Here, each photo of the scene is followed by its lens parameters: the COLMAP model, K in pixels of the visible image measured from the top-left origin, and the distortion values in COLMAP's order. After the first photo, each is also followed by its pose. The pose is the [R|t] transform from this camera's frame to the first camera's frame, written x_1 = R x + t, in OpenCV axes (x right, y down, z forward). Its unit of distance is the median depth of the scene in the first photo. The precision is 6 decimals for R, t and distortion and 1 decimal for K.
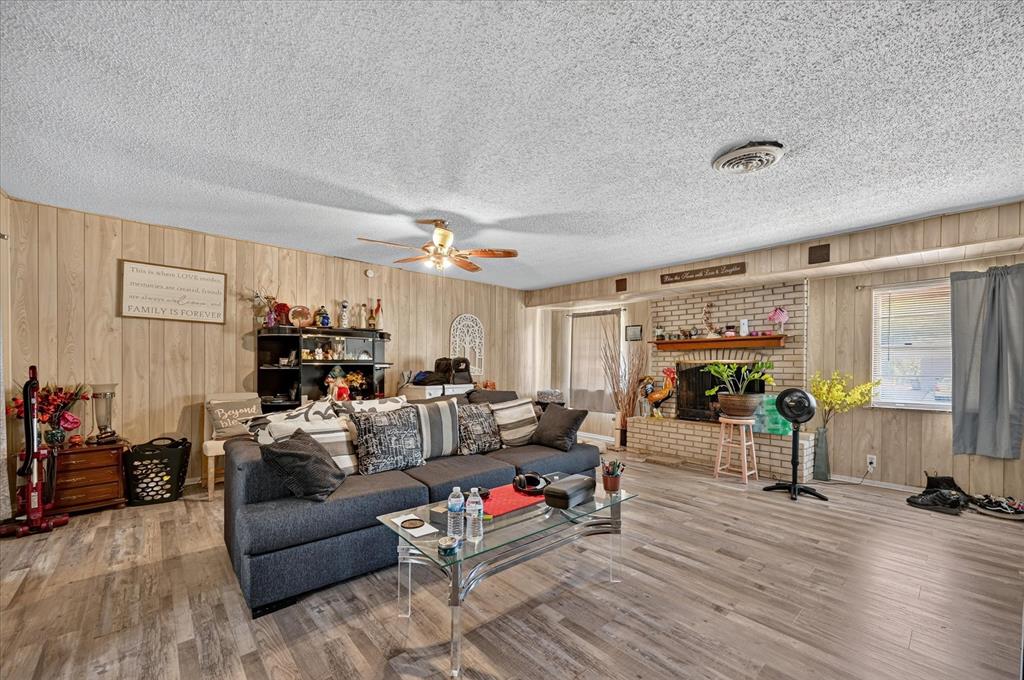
lens RADIAL K [[409.6, 0, 509.6], [0, 409.6, 392.4], [0, 0, 1]] dist [-0.000420, -0.000009]
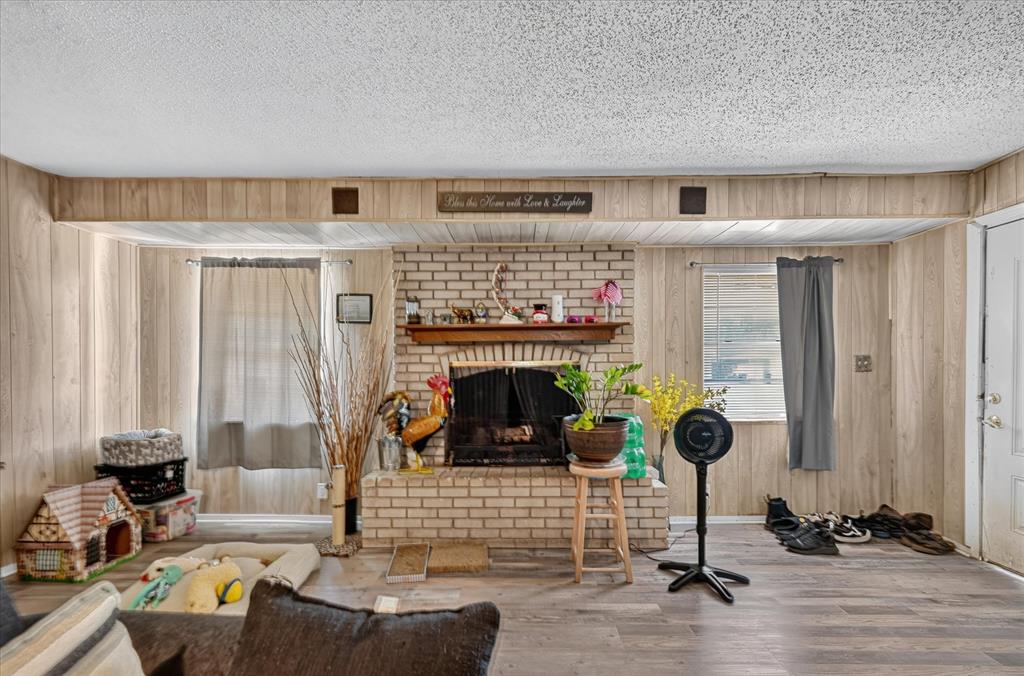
lens RADIAL K [[447.0, 0, 512.2], [0, 447.0, 372.4], [0, 0, 1]] dist [-0.001249, -0.000201]
pose [[0.666896, -0.020759, 0.744862, 0.016614], [0.058560, 0.997980, -0.024616, -0.046975], [-0.742846, 0.060035, 0.666764, 0.578230]]
